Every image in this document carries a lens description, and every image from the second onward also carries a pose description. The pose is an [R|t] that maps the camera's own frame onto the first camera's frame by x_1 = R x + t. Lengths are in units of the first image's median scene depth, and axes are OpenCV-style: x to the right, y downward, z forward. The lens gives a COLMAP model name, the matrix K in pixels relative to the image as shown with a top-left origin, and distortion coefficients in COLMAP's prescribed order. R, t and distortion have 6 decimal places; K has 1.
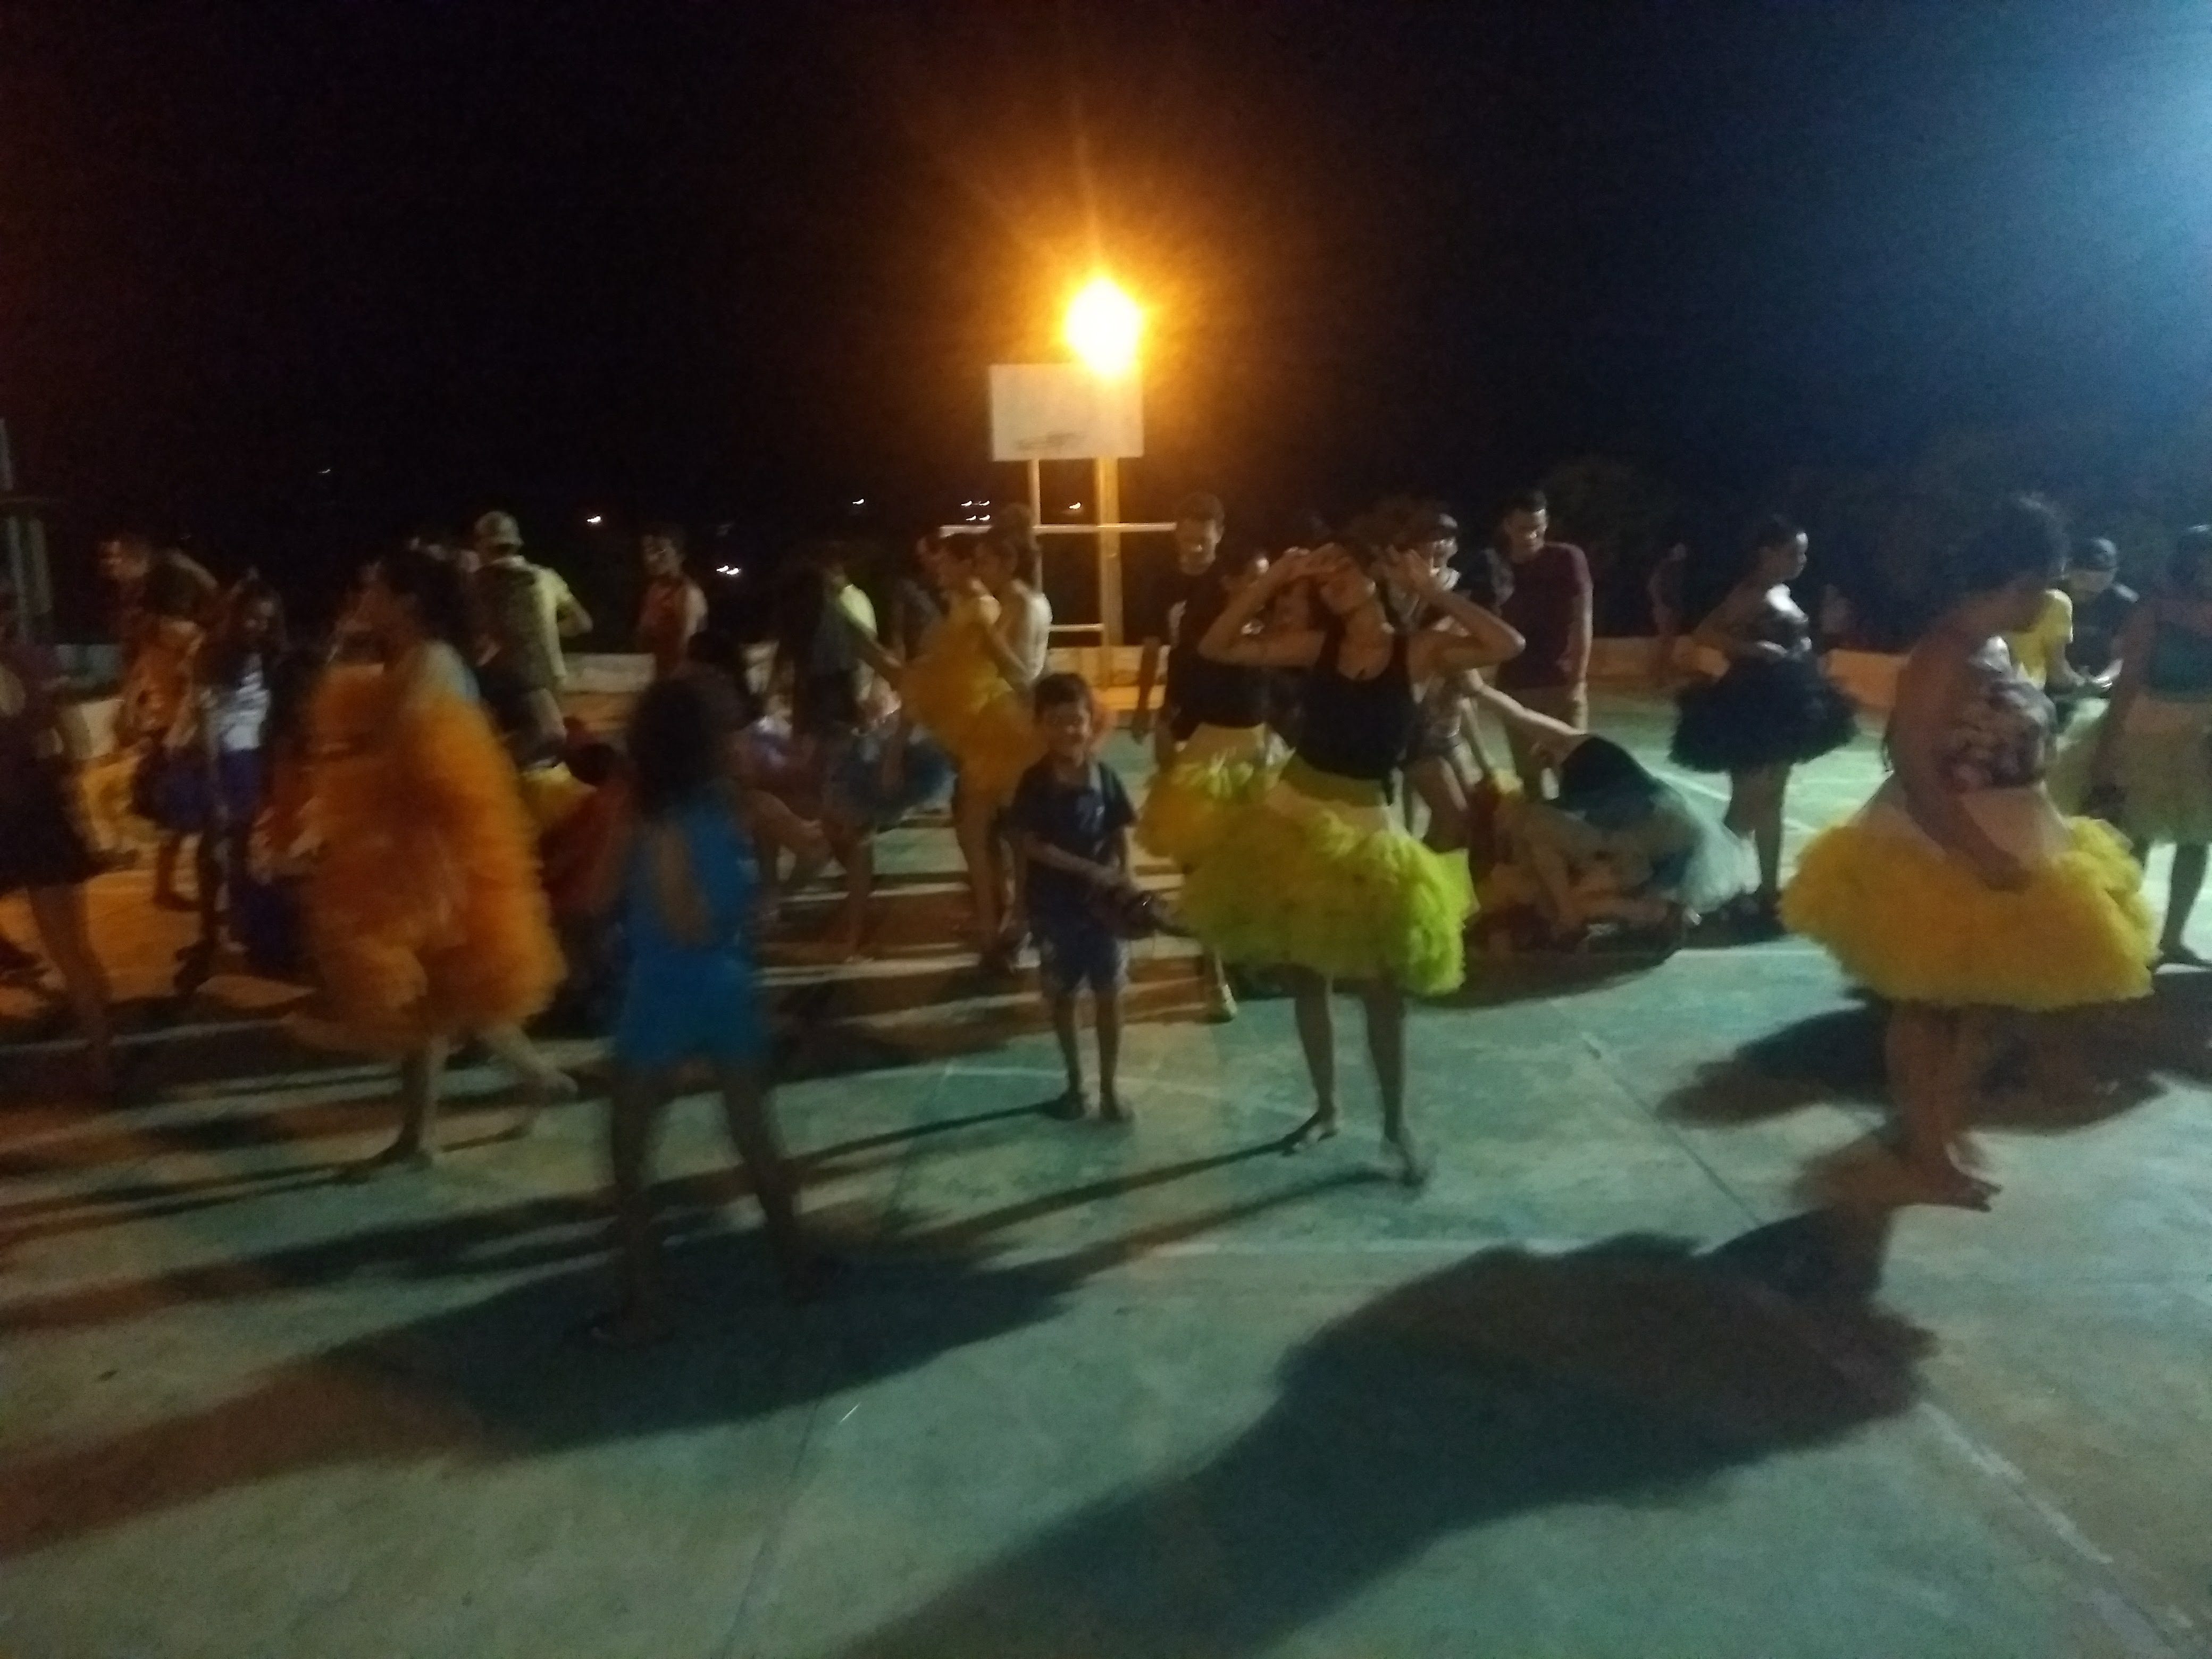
lens RADIAL K [[1776.9, 0, 1106.0], [0, 1776.9, 829.5], [0, 0, 1]] dist [0.070902, -0.083850]
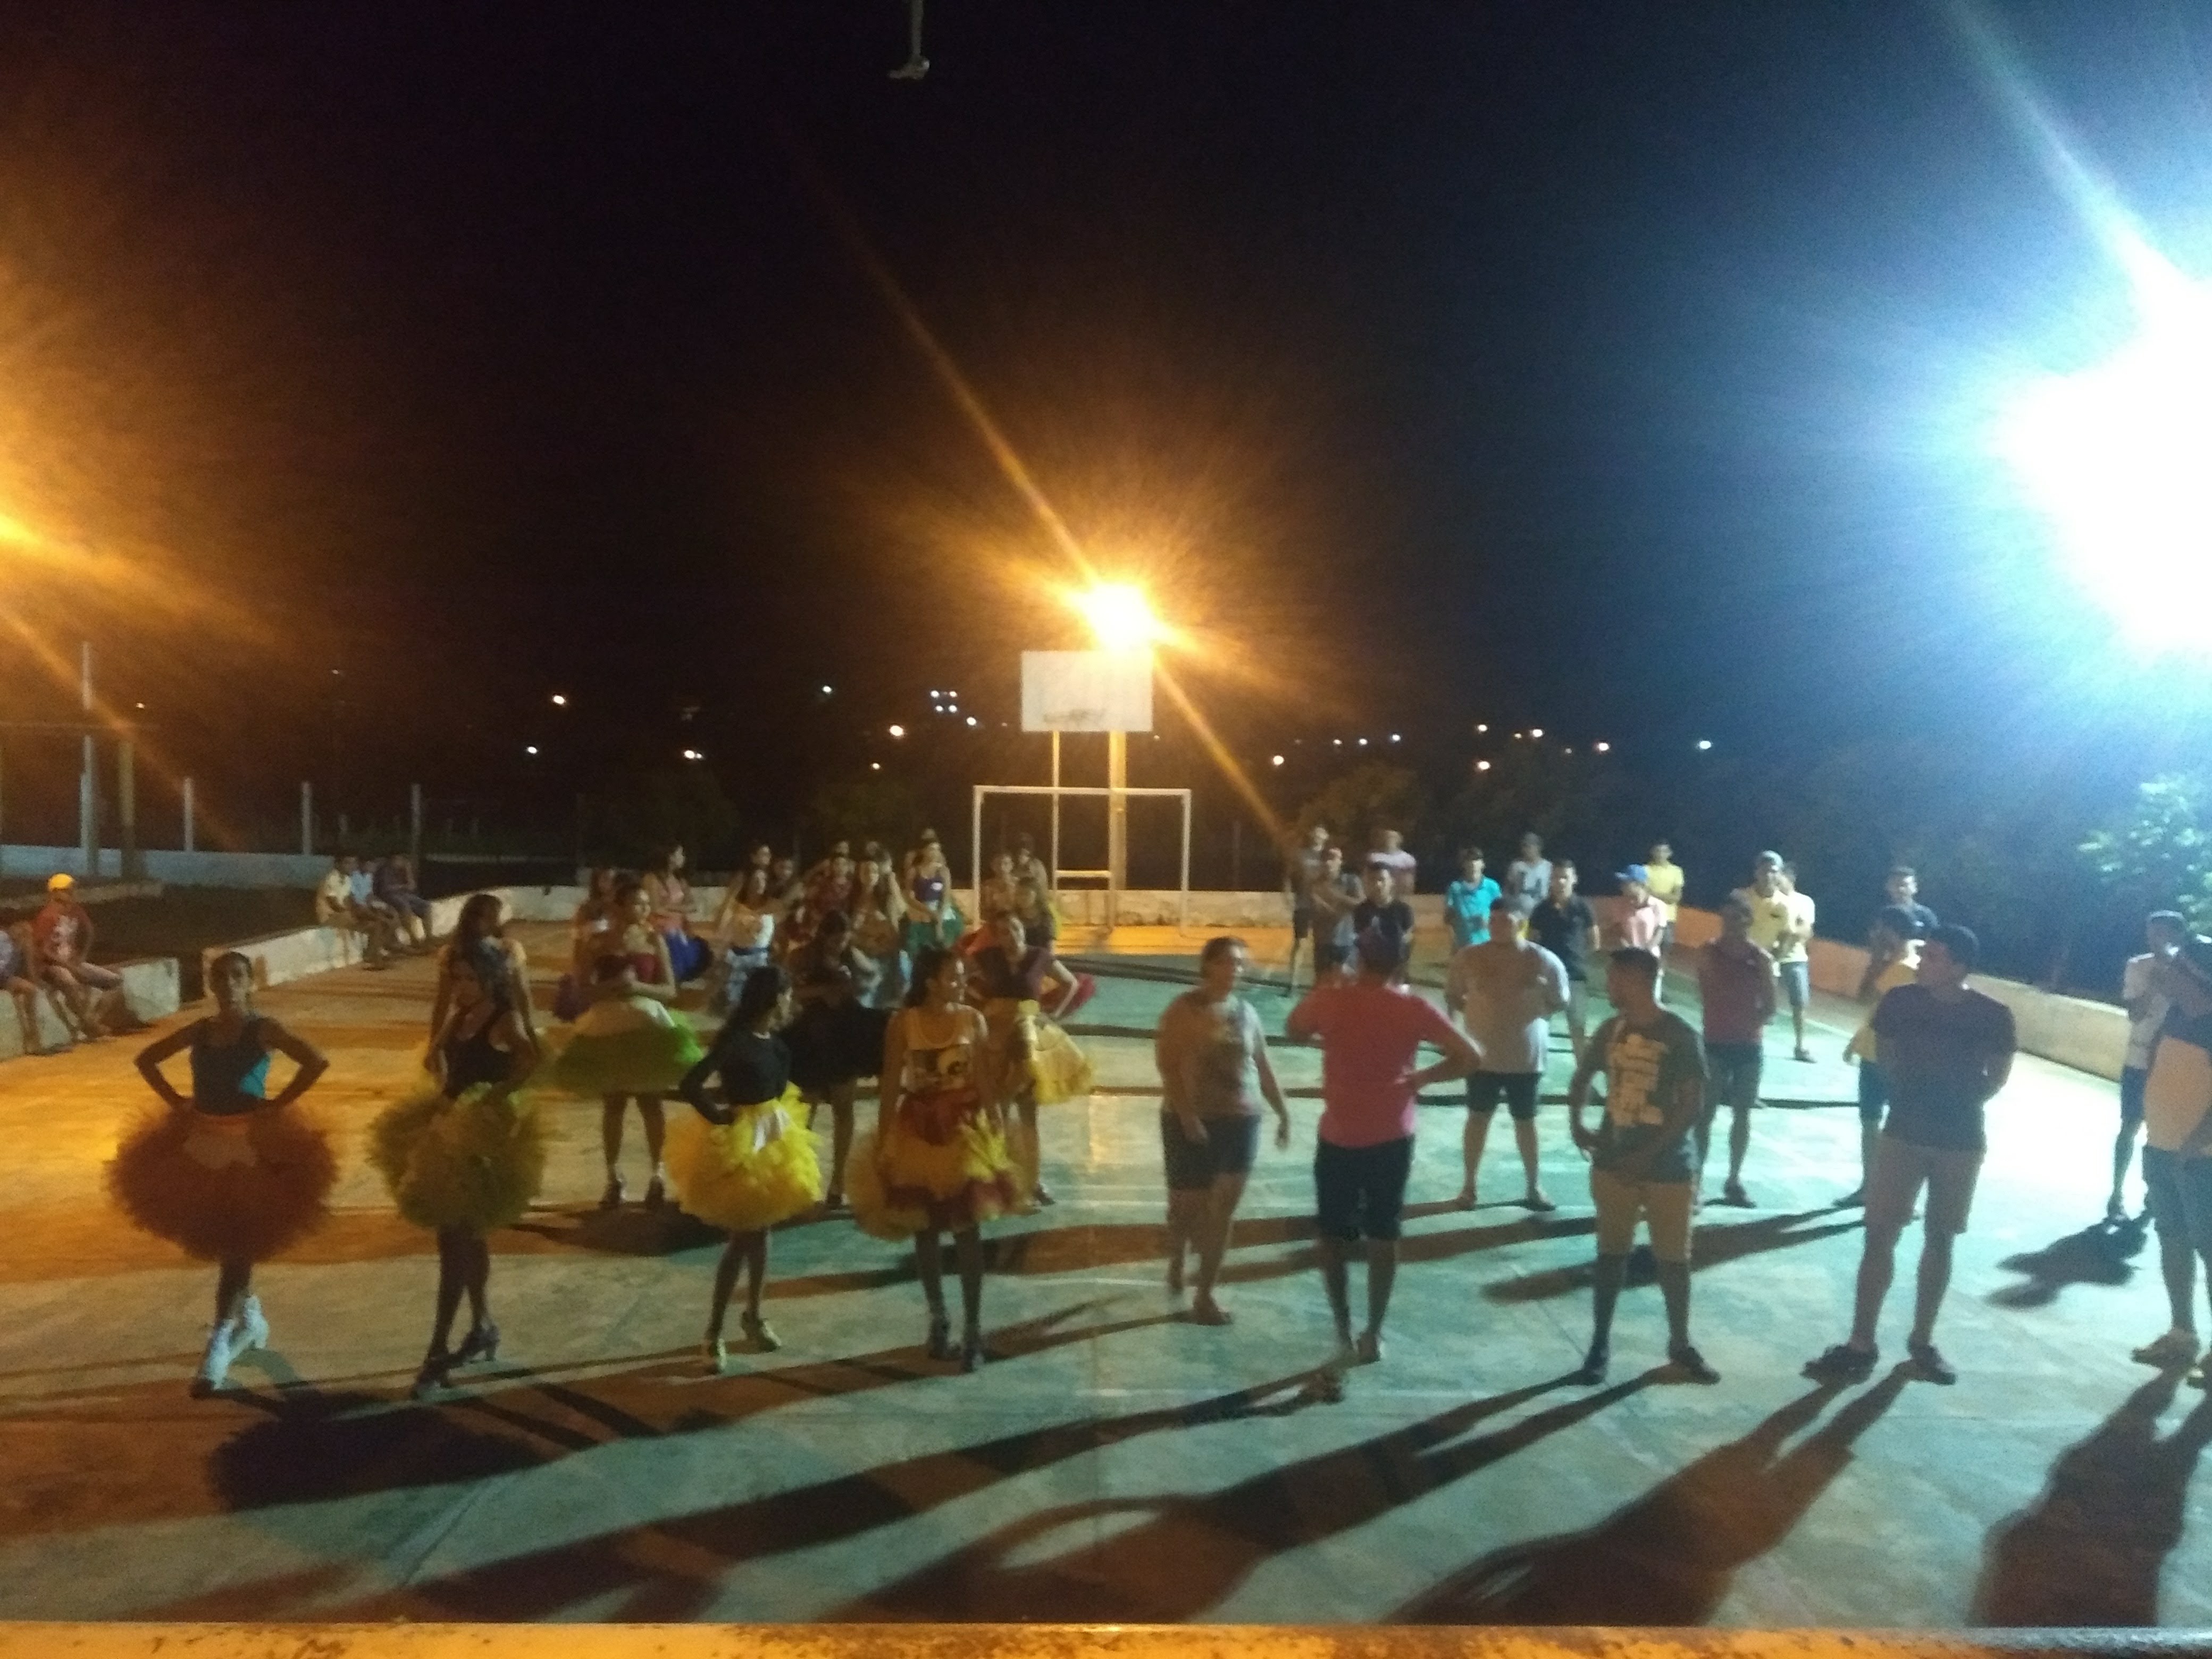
lens RADIAL K [[1776.9, 0, 1106.0], [0, 1776.9, 829.5], [0, 0, 1]] dist [0.070902, -0.083850]
pose [[0.999307, 0.027729, 0.024835, -0.035631], [-0.025028, 0.994354, -0.103122, -0.024831], [-0.027555, 0.102429, 0.994359, -0.153119]]
